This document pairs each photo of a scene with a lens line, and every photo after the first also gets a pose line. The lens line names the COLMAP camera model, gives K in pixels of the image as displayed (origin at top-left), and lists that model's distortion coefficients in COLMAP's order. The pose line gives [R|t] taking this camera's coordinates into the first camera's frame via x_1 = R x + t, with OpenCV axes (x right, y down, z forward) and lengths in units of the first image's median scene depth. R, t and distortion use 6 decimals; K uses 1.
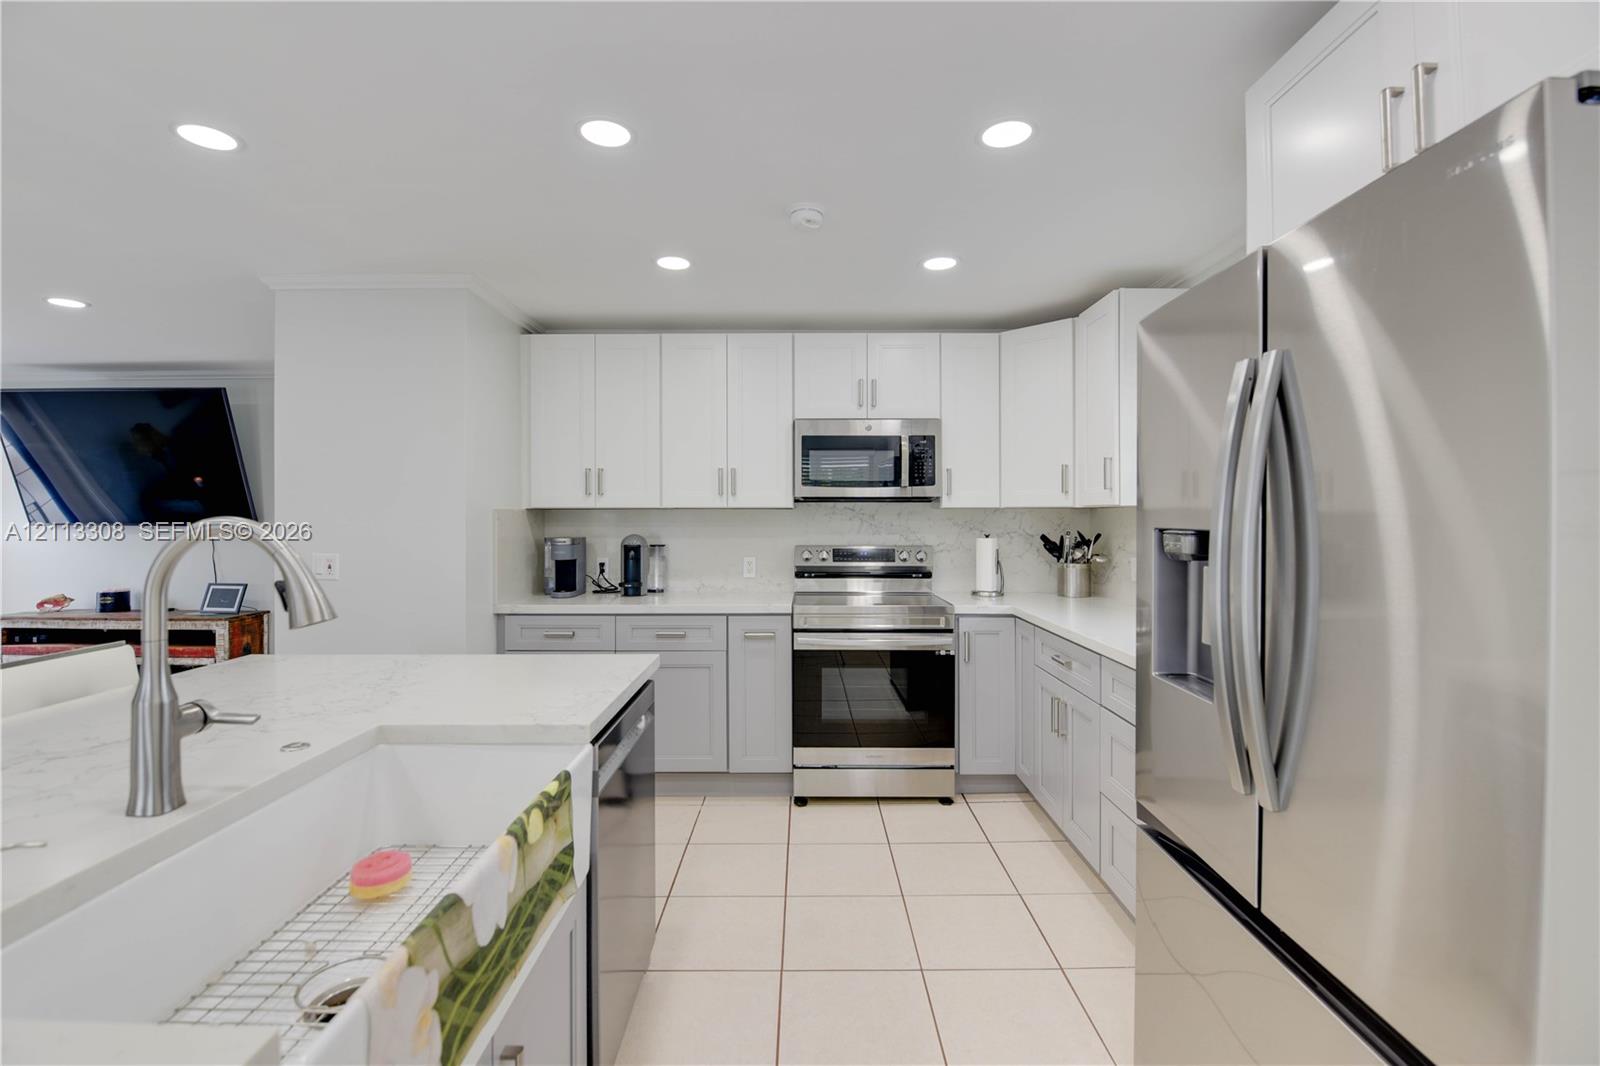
lens RADIAL K [[702.8, 0, 791.4], [0, 702.8, 518.0], [0, 0, 1]] dist [-0.000416, -0.011278]
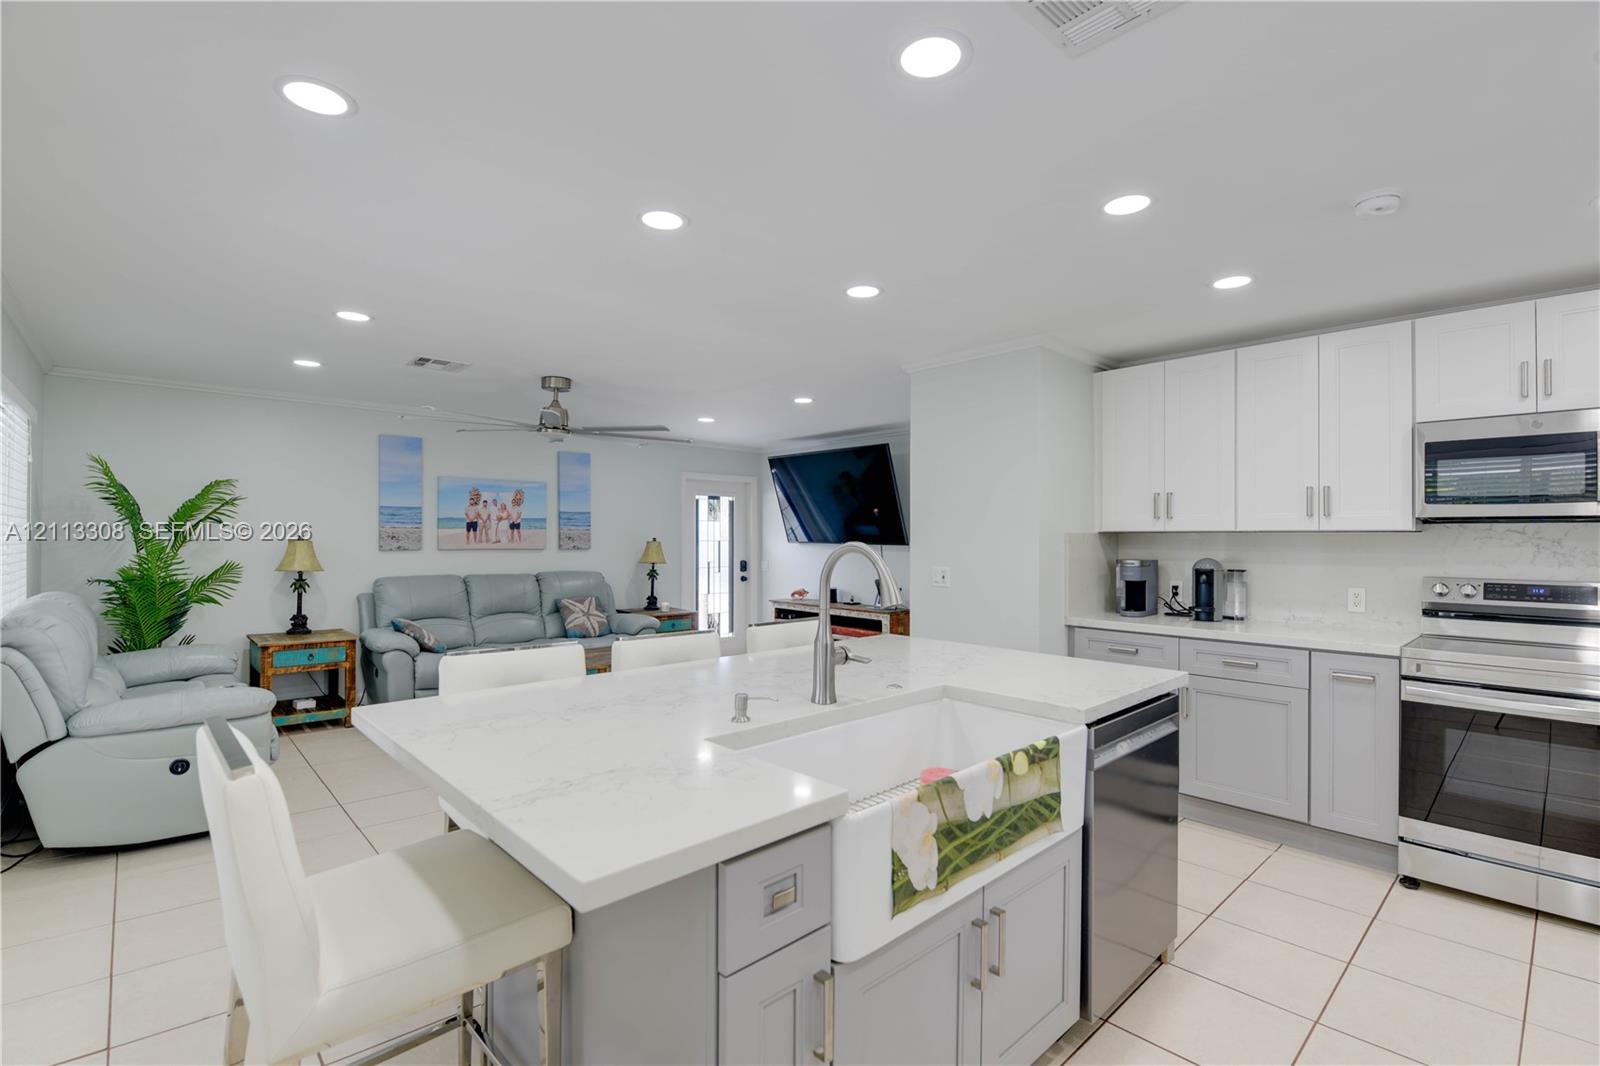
lens RADIAL K [[721.8, 0, 800.0], [0, 721.8, 533.0], [0, 0, 1]] dist [-0.000842, -0.000245]
pose [[0.678985, -0.001222, -0.734151, 0.140239], [-0.004167, 0.999976, -0.005518, -0.004243], [0.734140, 0.006806, 0.678964, -0.108423]]
